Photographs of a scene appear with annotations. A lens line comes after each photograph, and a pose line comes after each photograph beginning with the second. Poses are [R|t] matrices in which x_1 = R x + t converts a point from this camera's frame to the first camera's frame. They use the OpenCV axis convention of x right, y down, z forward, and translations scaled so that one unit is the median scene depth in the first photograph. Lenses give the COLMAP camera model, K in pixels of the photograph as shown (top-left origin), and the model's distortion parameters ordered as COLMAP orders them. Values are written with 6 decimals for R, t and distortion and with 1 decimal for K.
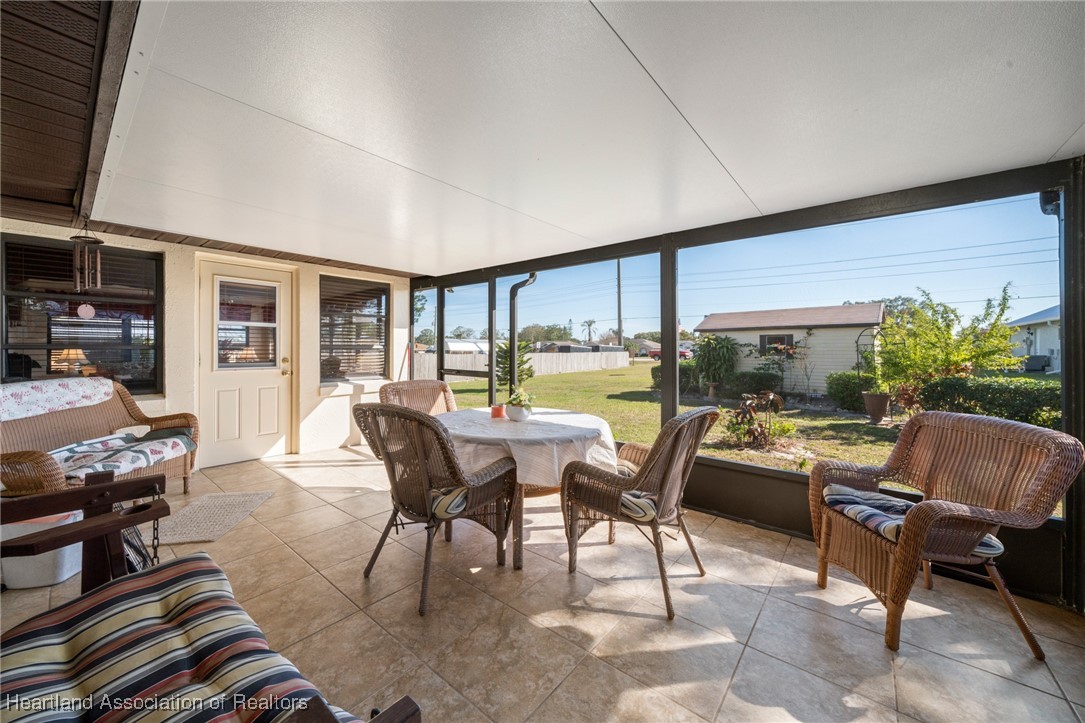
lens RADIAL K [[407.6, 0, 539.8], [0, 407.6, 350.9], [0, 0, 1]] dist [-0.001648, 0.000019]
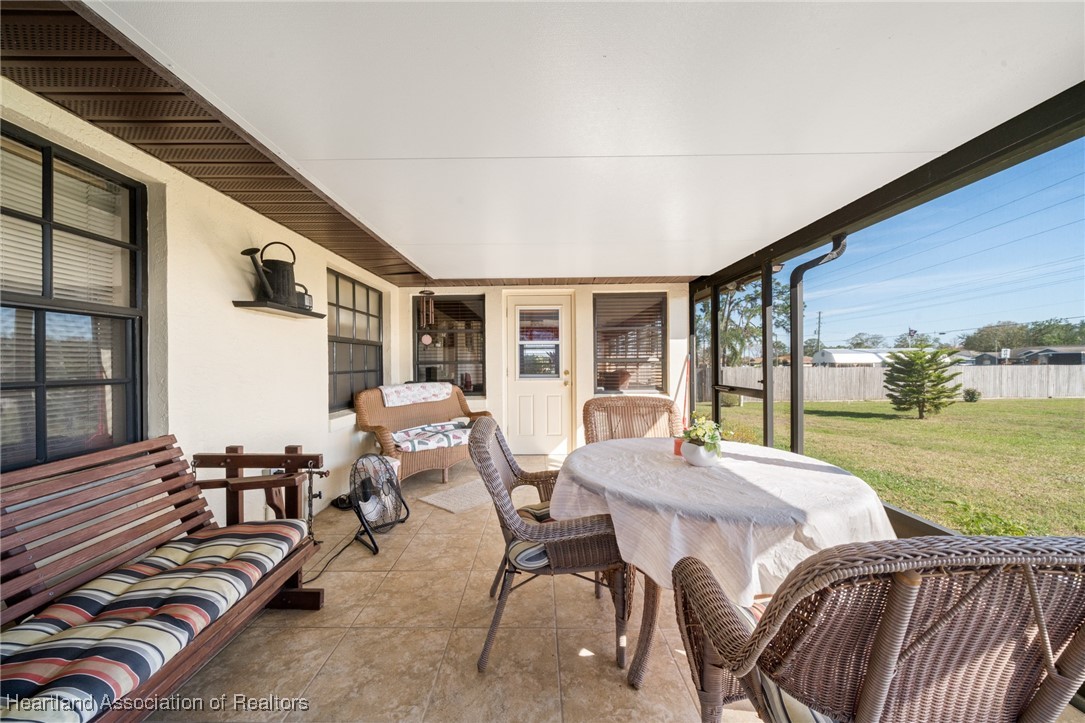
lens RADIAL K [[392.2, 0, 531.4], [0, 392.2, 363.7], [0, 0, 1]] dist [-0.001906, -0.000141]
pose [[0.620280, -0.008913, -0.784330, 0.180029], [0.007245, 0.999958, -0.005634, 0.003592], [0.784347, -0.002188, 0.620318, 0.242143]]
